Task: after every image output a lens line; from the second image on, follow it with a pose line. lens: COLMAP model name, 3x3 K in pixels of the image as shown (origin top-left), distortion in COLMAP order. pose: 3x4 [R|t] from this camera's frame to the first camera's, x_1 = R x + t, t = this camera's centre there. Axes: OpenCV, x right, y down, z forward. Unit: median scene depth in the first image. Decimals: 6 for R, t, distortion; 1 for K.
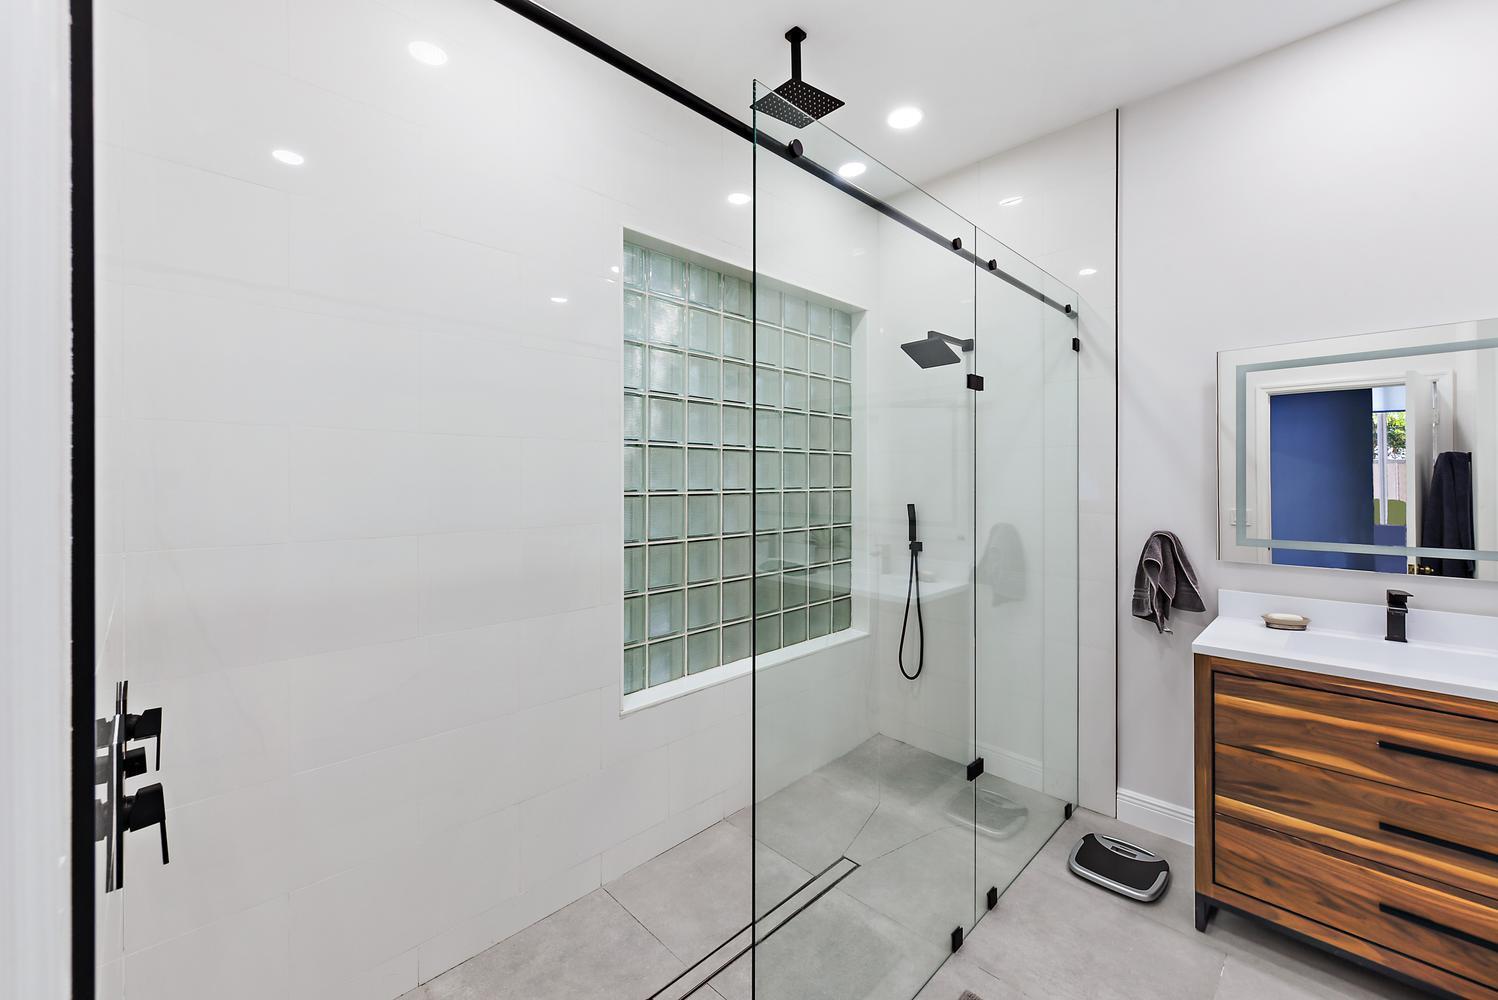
lens RADIAL K [[592.7, 0, 756.2], [0, 592.7, 479.8], [0, 0, 1]] dist [-0.000975, -0.000060]
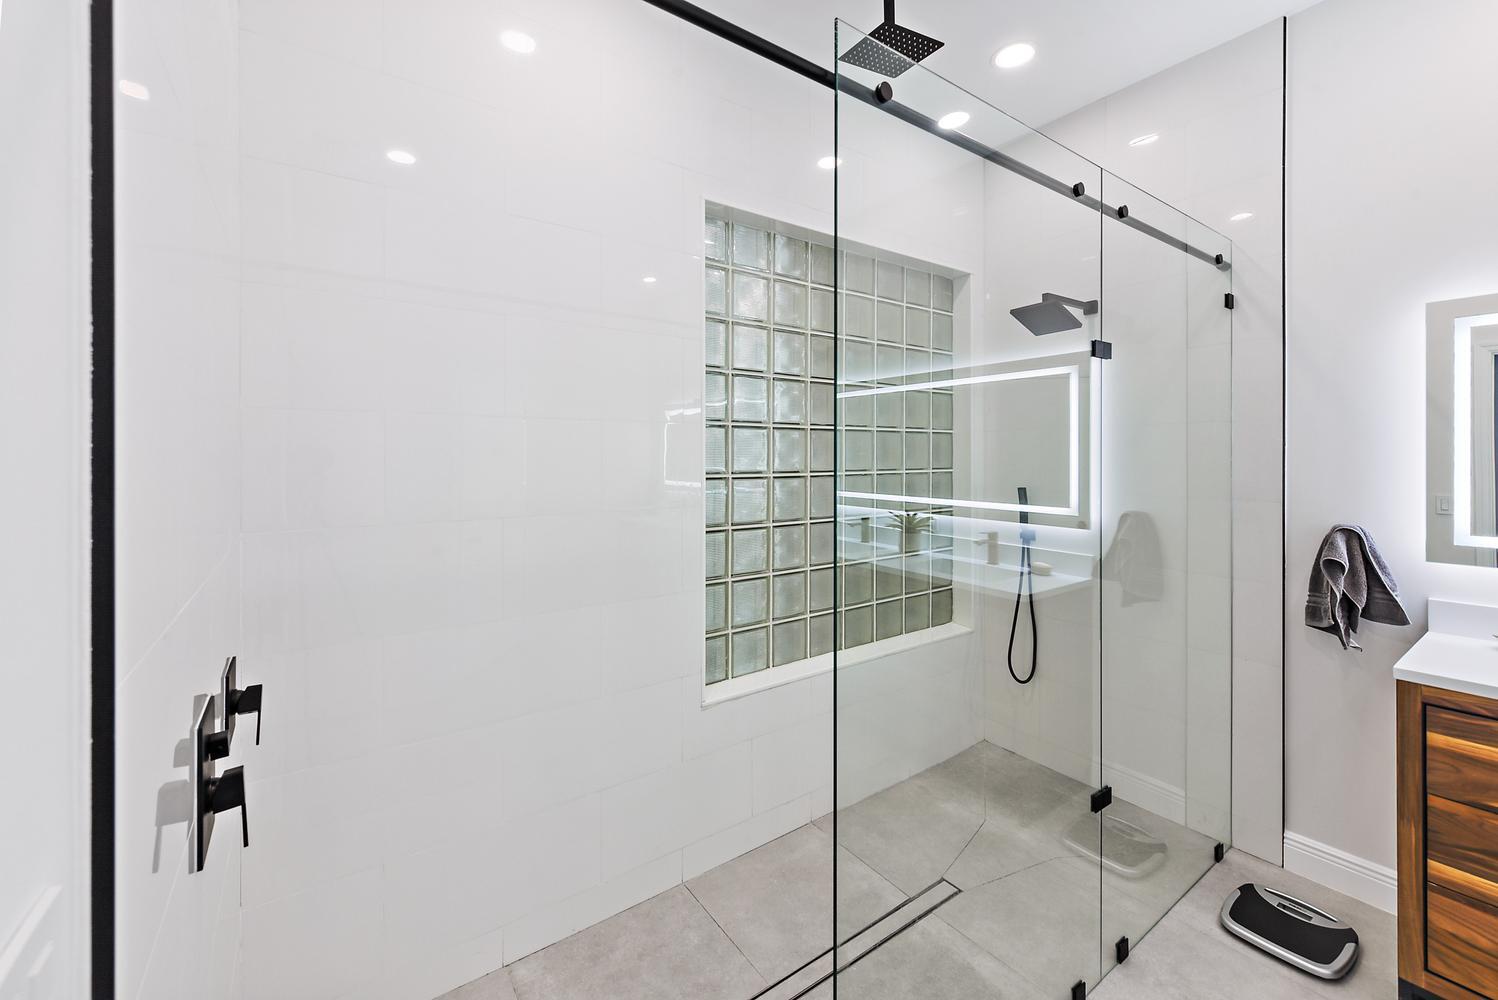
lens RADIAL K [[605.4, 0, 750.9], [0, 605.4, 458.4], [0, 0, 1]] dist [0.000765, -0.000443]
pose [[0.986266, -0.000425, -0.165161, 0.011477], [0.000695, 0.999999, 0.001579, -0.007295], [0.165161, -0.001672, 0.986265, 0.042385]]
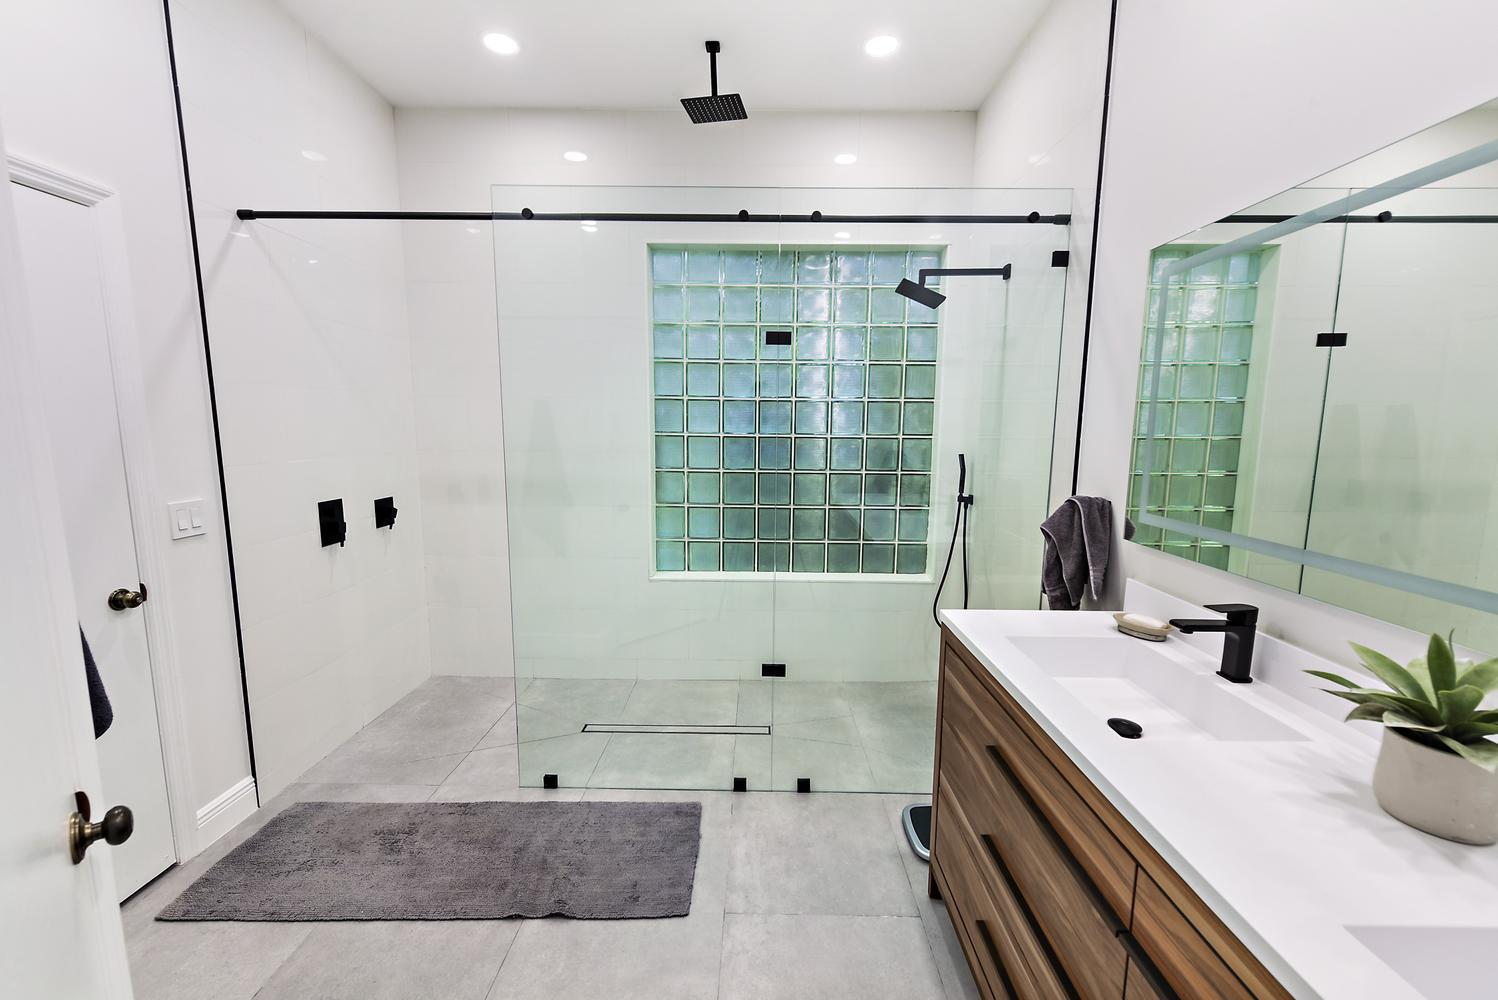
lens RADIAL K [[592.7, 0, 756.2], [0, 592.7, 495.3], [0, 0, 1]] dist [0.000257, -0.000166]
pose [[0.699677, 0.093045, -0.708375, 1.031255], [-0.008405, 0.992487, 0.122061, -0.006513], [0.714410, -0.079449, 0.695202, 0.150532]]
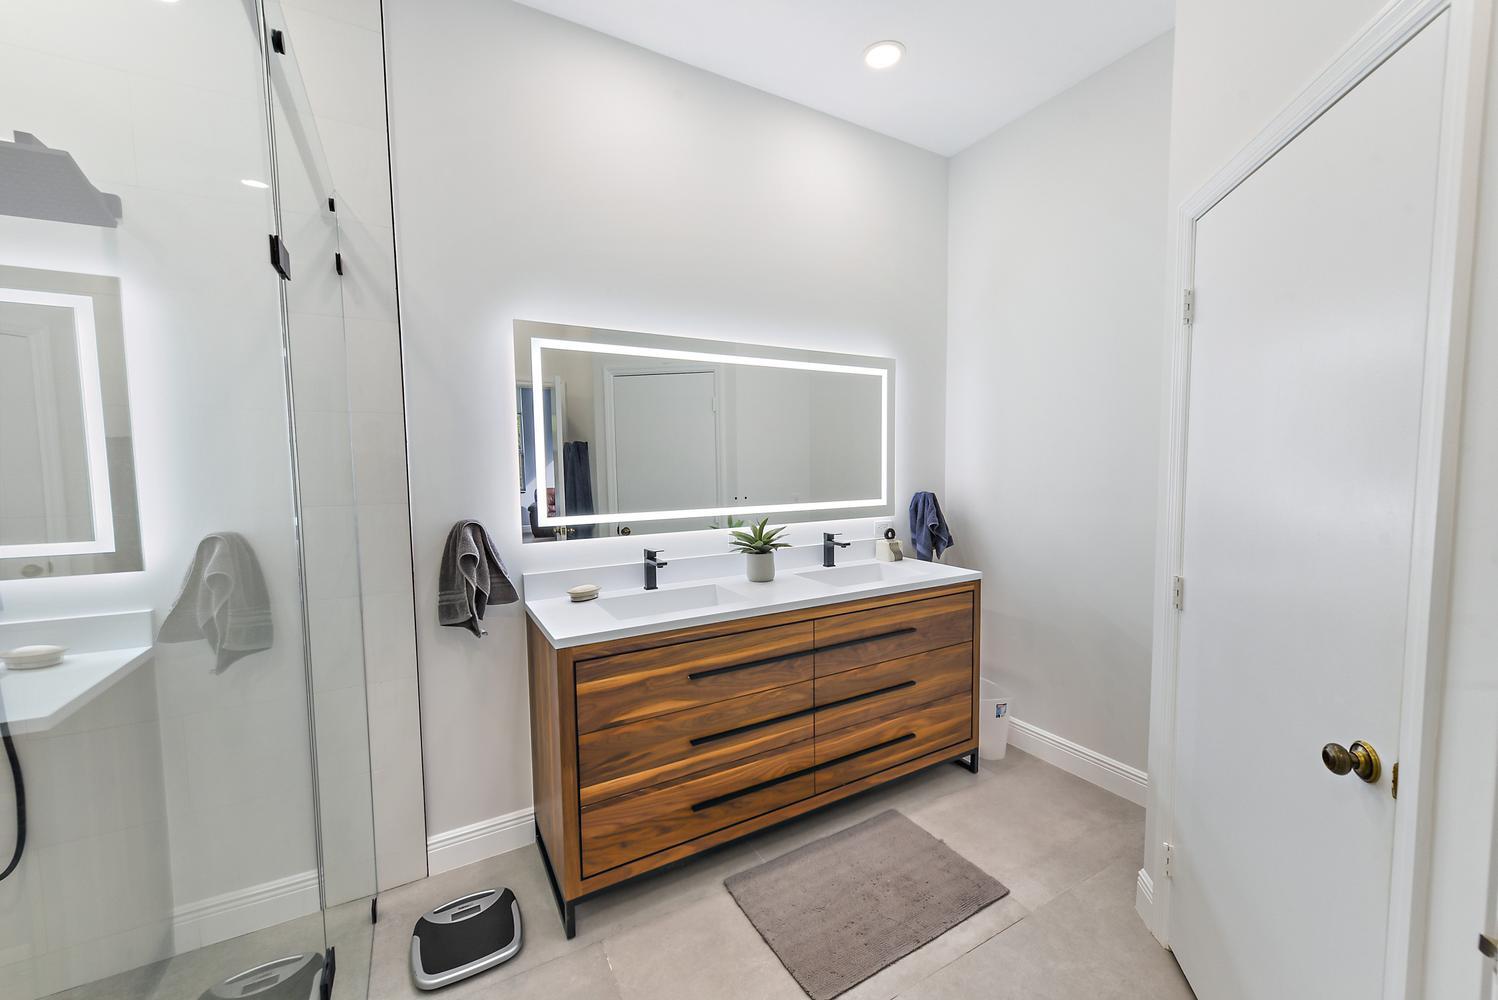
lens RADIAL K [[585.2, 0, 748.8], [0, 585.2, 505.7], [0, 0, 1]] dist [0.000295, -0.000134]
pose [[0.262958, -0.067896, 0.962415, -0.018830], [0.013742, 0.997683, 0.066629, 0.018694], [-0.964709, -0.004295, 0.263282, 0.427901]]
